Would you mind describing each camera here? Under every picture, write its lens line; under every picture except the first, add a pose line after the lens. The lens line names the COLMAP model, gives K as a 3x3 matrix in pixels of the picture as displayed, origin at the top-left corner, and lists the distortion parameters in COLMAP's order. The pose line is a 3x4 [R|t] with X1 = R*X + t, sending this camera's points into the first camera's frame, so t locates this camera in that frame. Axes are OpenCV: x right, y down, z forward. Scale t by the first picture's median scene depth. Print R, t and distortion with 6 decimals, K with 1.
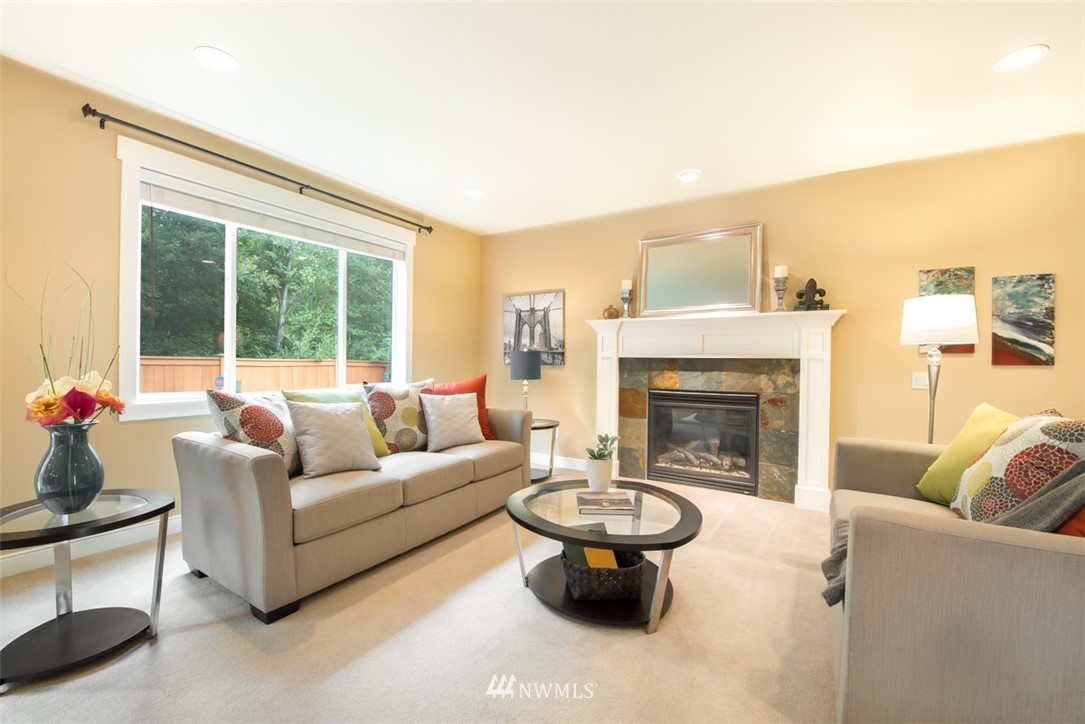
lens RADIAL K [[429.4, 0, 542.5], [0, 429.4, 362.0], [0, 0, 1]] dist [-0.007961, -0.005438]
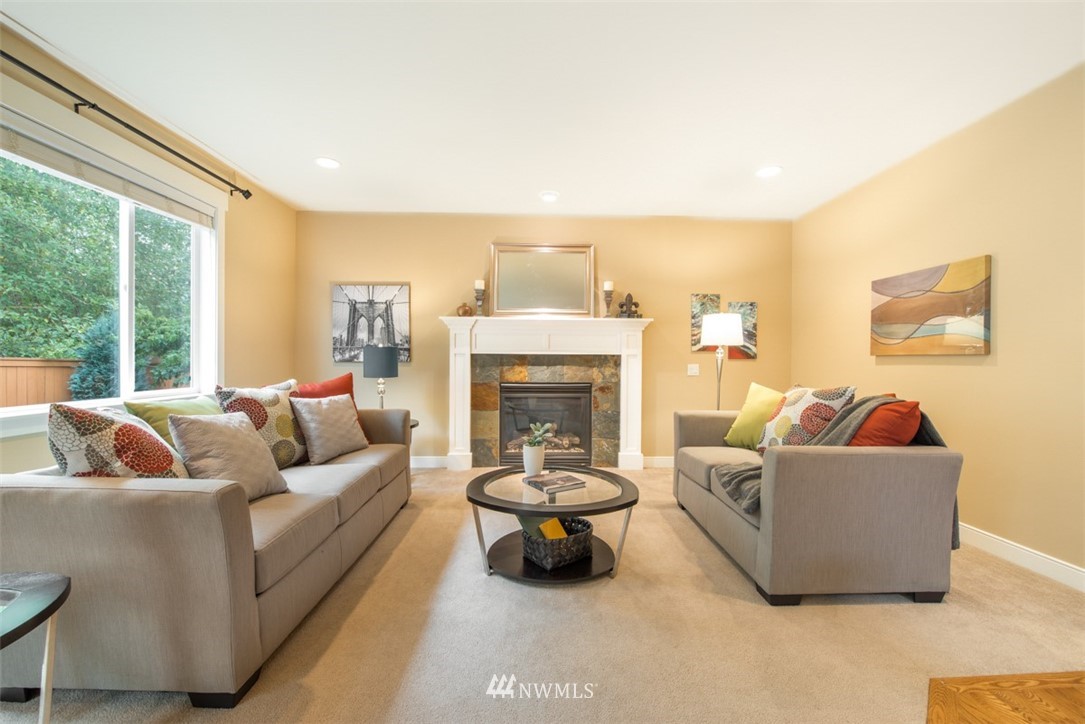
lens RADIAL K [[429.4, 0, 542.5], [0, 429.4, 362.0], [0, 0, 1]] dist [-0.007961, -0.005438]
pose [[0.840506, -0.010185, 0.541707, -0.289393], [0.004660, 0.999922, 0.011569, -0.002027], [-0.541783, -0.007200, 0.840488, 0.036728]]
